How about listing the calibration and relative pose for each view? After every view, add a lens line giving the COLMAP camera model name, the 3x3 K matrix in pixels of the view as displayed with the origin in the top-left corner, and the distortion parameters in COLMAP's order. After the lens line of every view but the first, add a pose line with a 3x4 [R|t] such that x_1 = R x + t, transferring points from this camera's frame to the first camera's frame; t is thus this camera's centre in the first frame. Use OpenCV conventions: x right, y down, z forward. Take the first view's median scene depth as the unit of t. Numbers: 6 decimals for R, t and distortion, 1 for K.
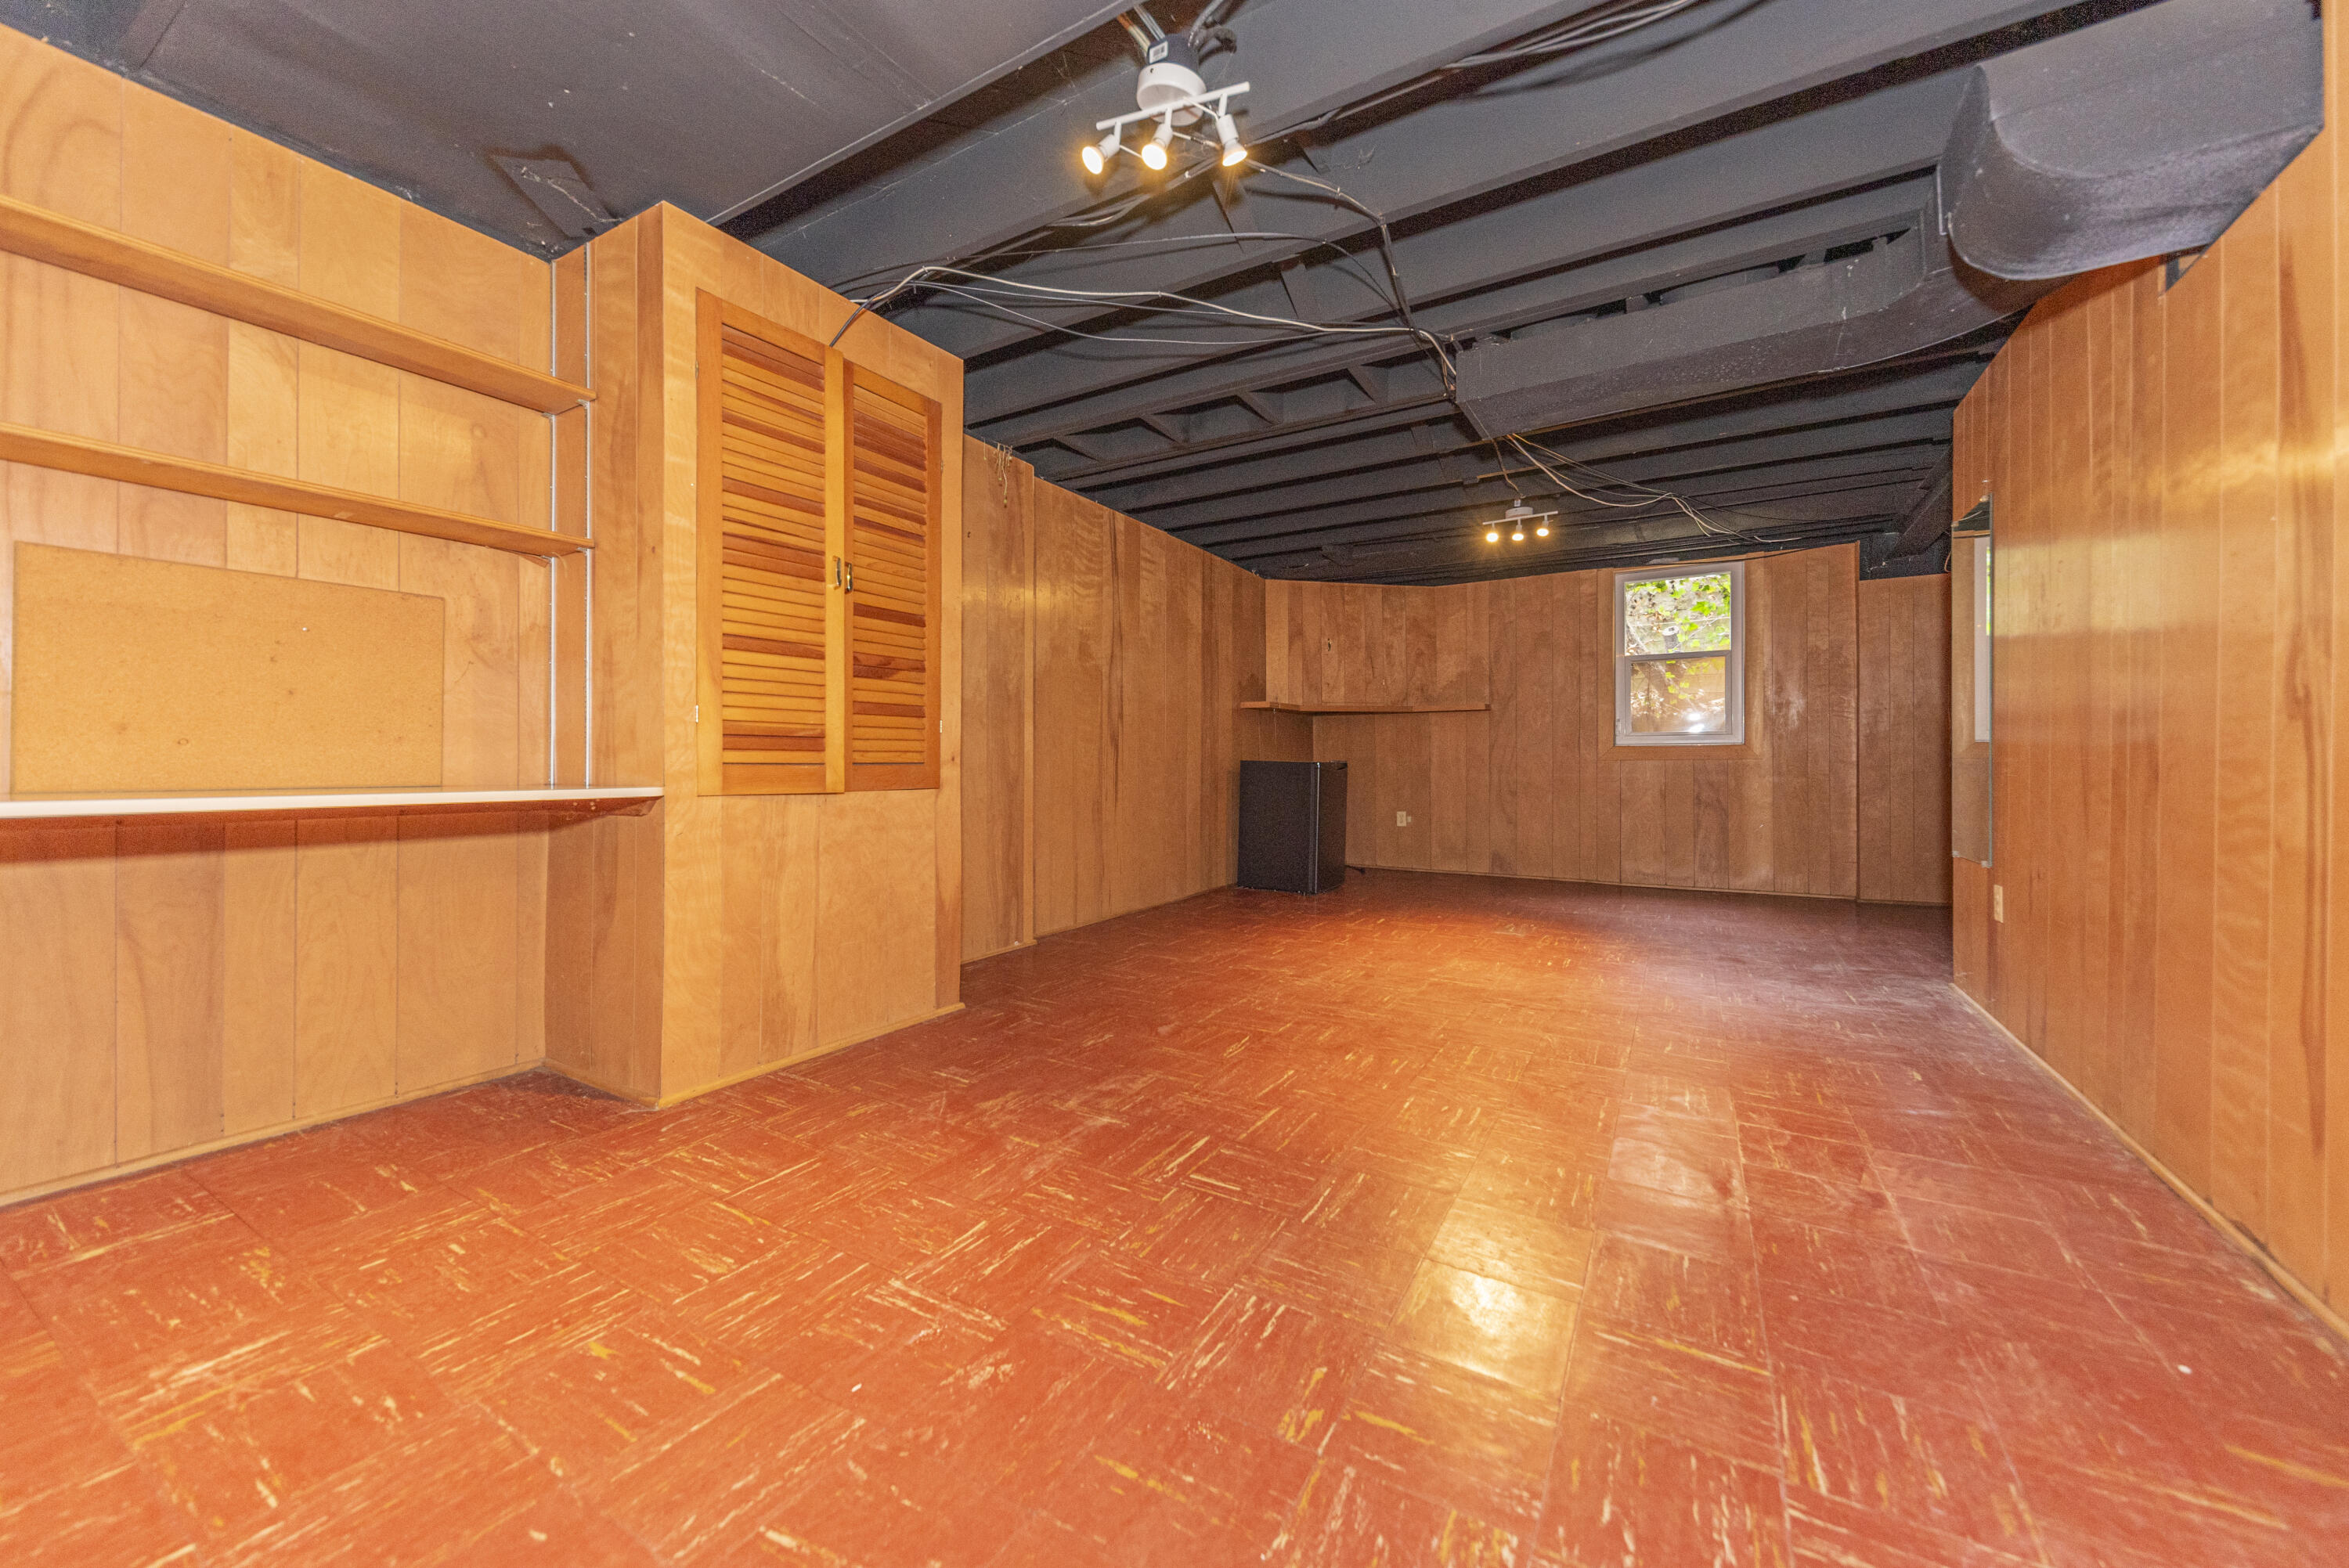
lens RADIAL K [[865.0, 0, 1155.1], [0, 865.0, 776.4], [0, 0, 1]] dist [0.008035, -0.001213]
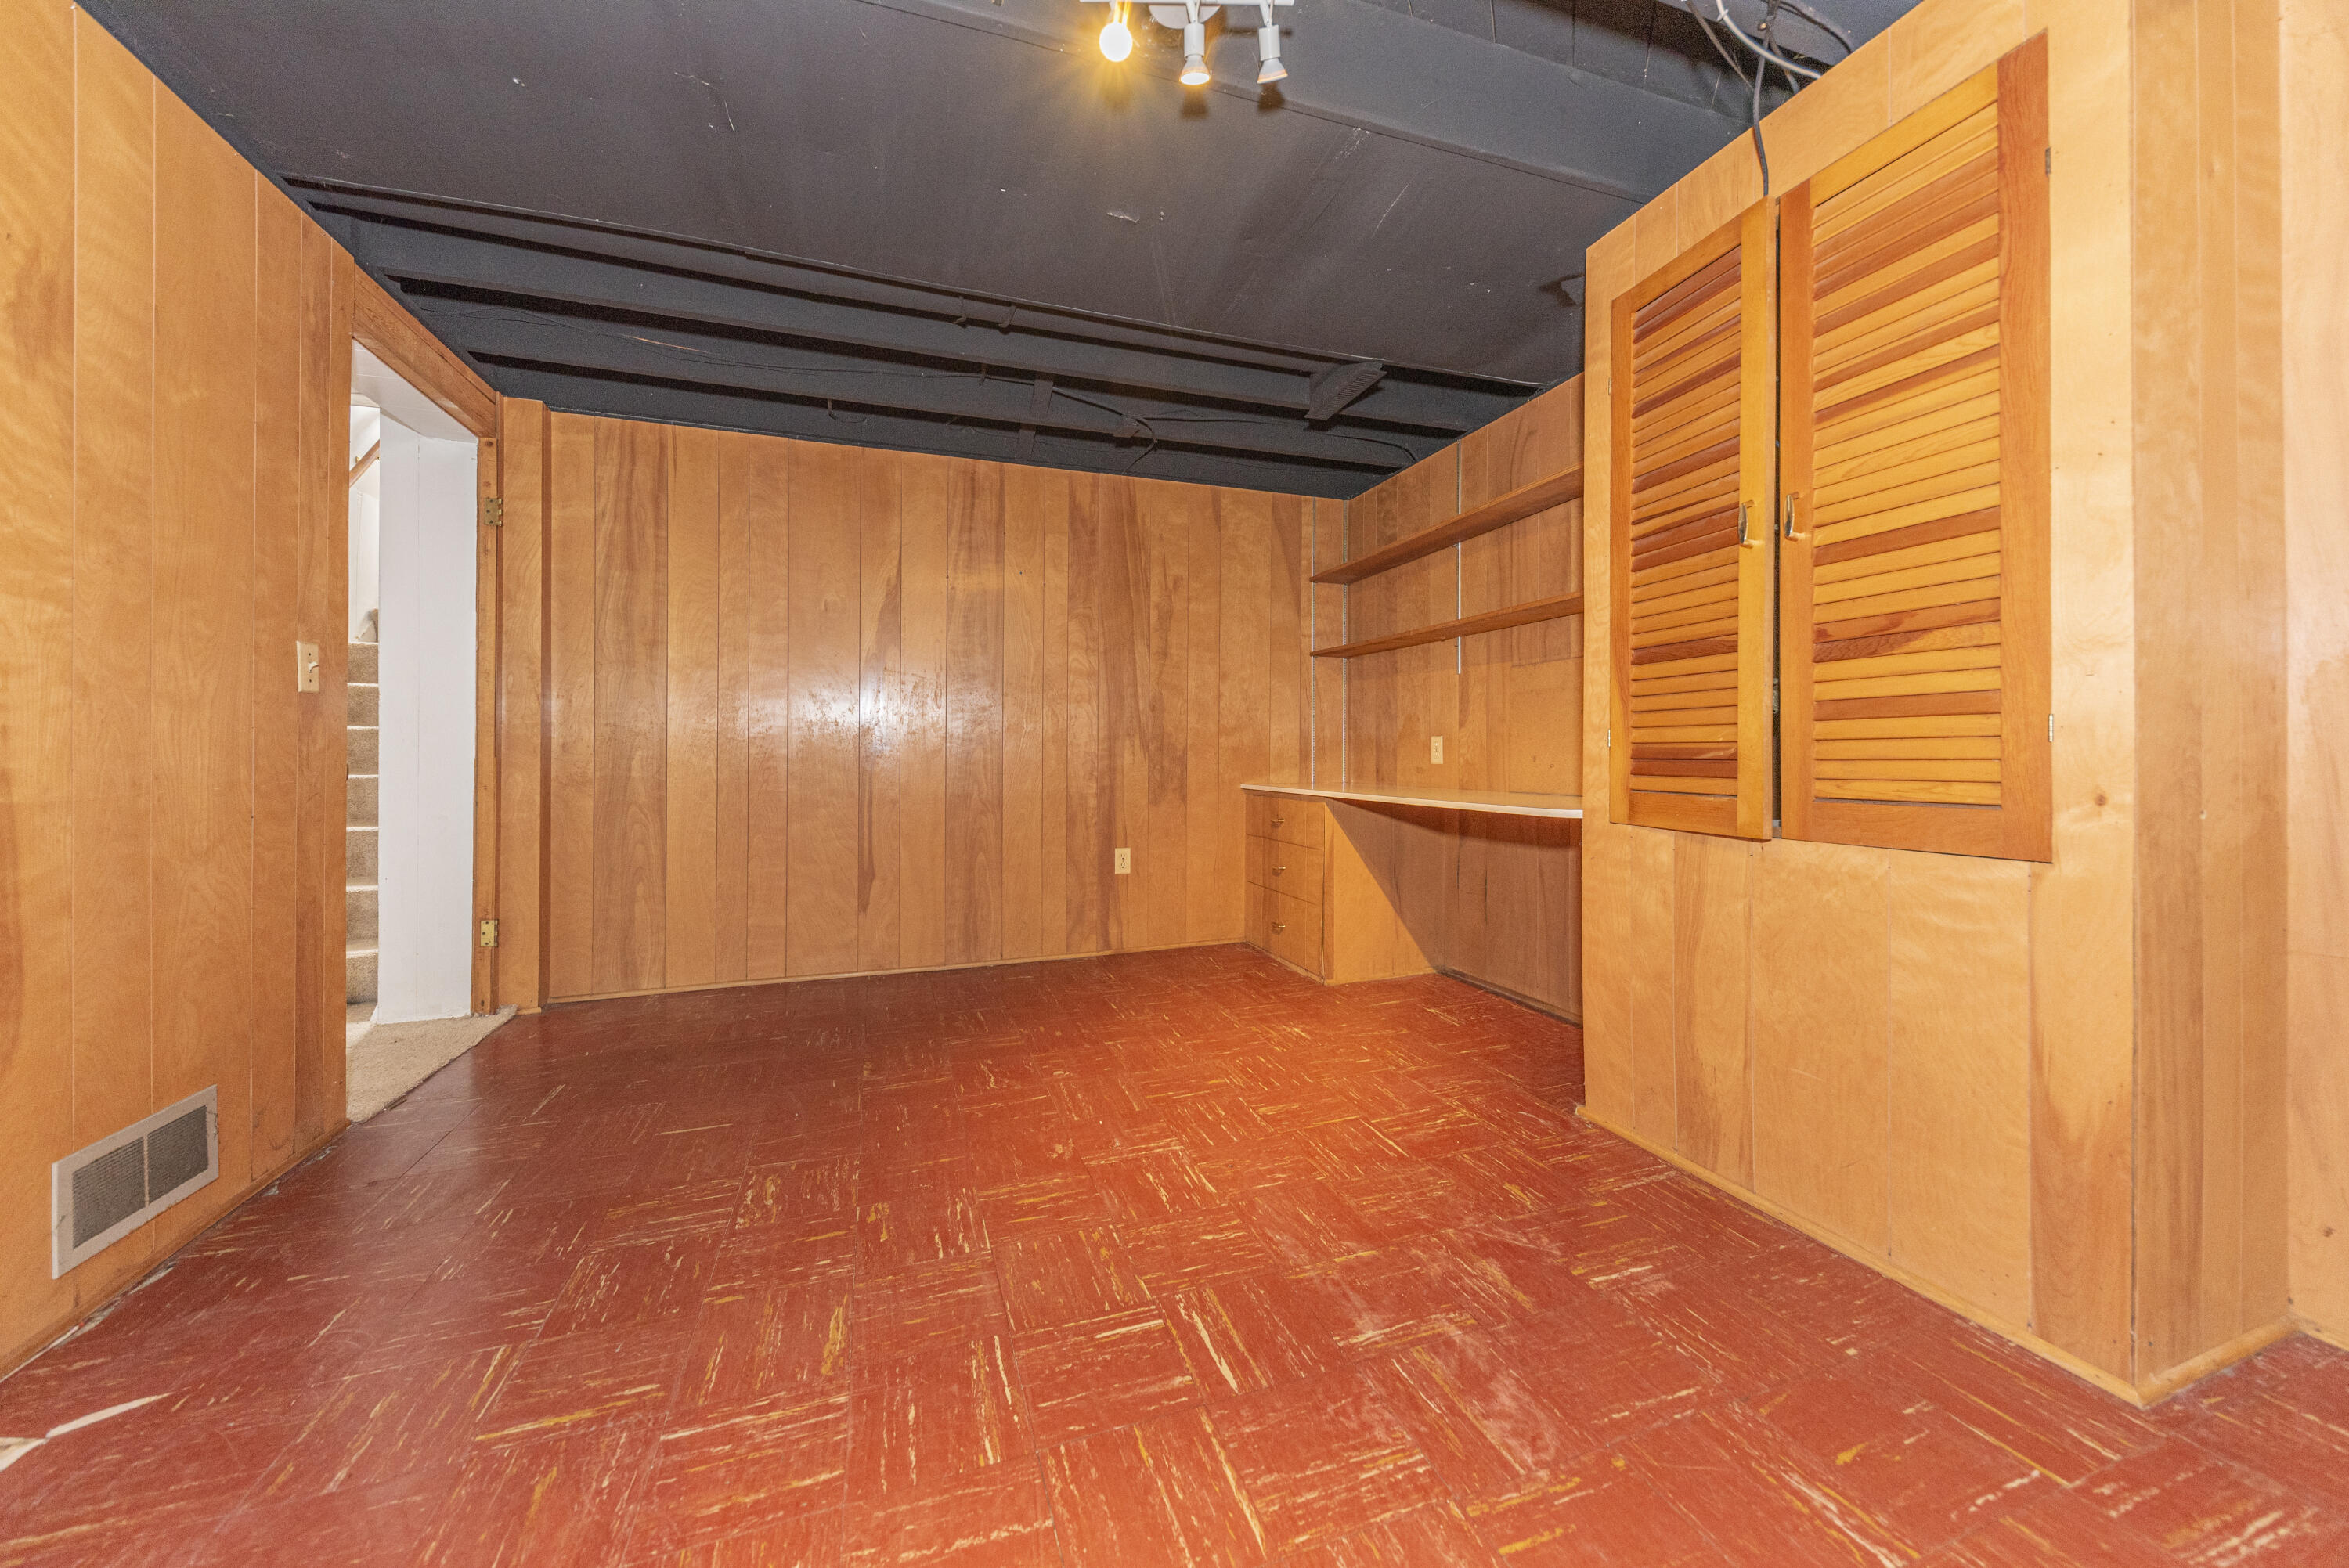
lens RADIAL K [[865.0, 0, 1172.8], [0, 865.0, 750.3], [0, 0, 1]] dist [0.008035, -0.001213]
pose [[-0.641251, -0.003324, -0.767324, 0.619124], [-0.009016, 0.999954, 0.003203, -0.065700], [0.767278, 0.008972, -0.641252, 1.441229]]
